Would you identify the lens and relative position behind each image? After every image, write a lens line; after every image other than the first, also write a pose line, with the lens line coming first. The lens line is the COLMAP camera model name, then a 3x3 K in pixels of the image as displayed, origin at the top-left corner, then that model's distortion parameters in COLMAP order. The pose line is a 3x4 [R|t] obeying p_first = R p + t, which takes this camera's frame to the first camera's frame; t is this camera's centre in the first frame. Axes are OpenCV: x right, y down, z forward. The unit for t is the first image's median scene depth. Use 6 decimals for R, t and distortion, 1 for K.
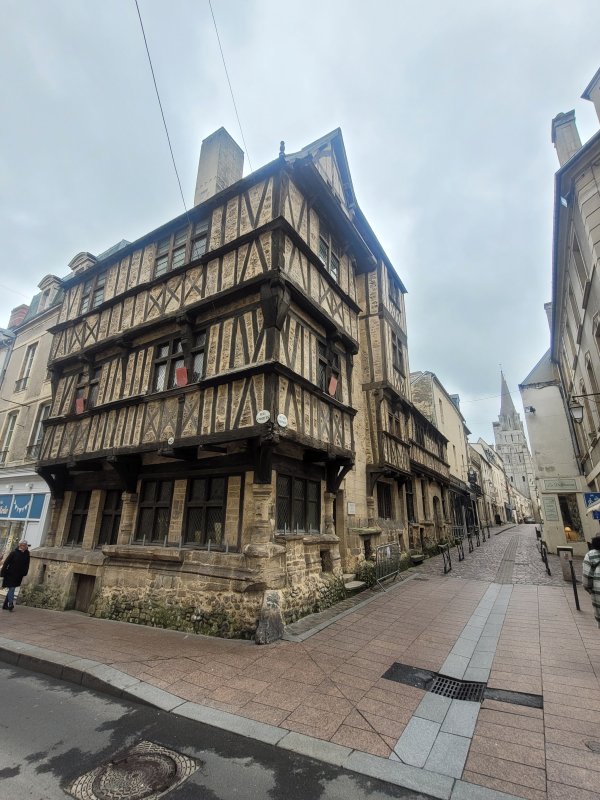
lens RADIAL K [[367.5, 0, 298.6], [0, 367.5, 397.6], [0, 0, 1]] dist [0.013045, -0.003963]
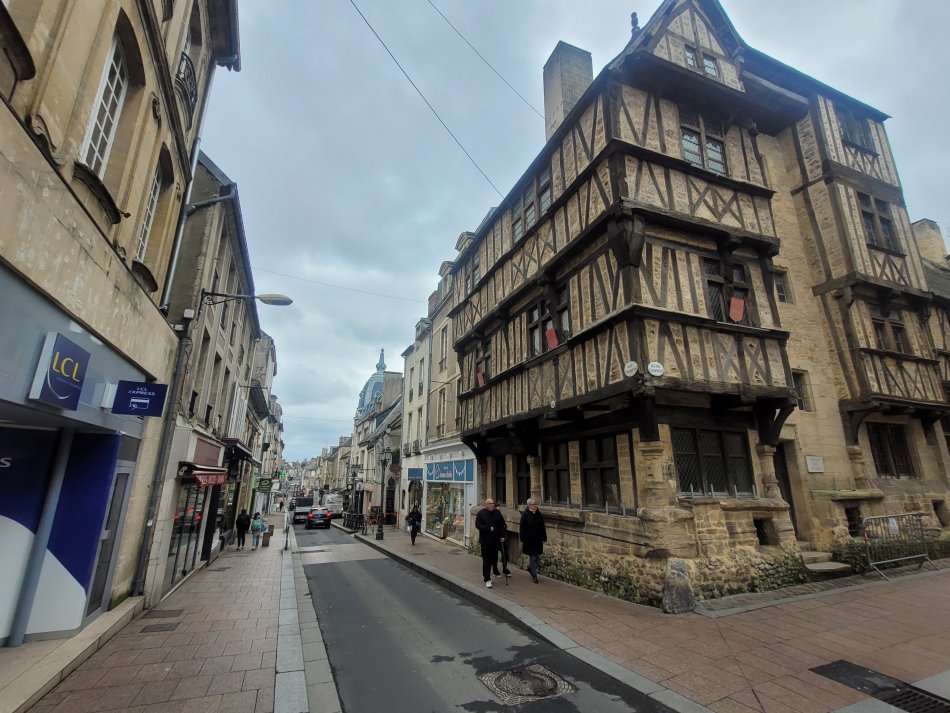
lens RADIAL K [[436.4, 0, 478.2], [0, 436.4, 357.2], [0, 0, 1]] dist [0.013045, -0.003963]
pose [[0.808769, -0.172185, -0.562357, 0.167755], [0.197007, 0.980258, -0.016809, -0.026025], [0.554149, -0.097194, 0.826724, -0.077953]]
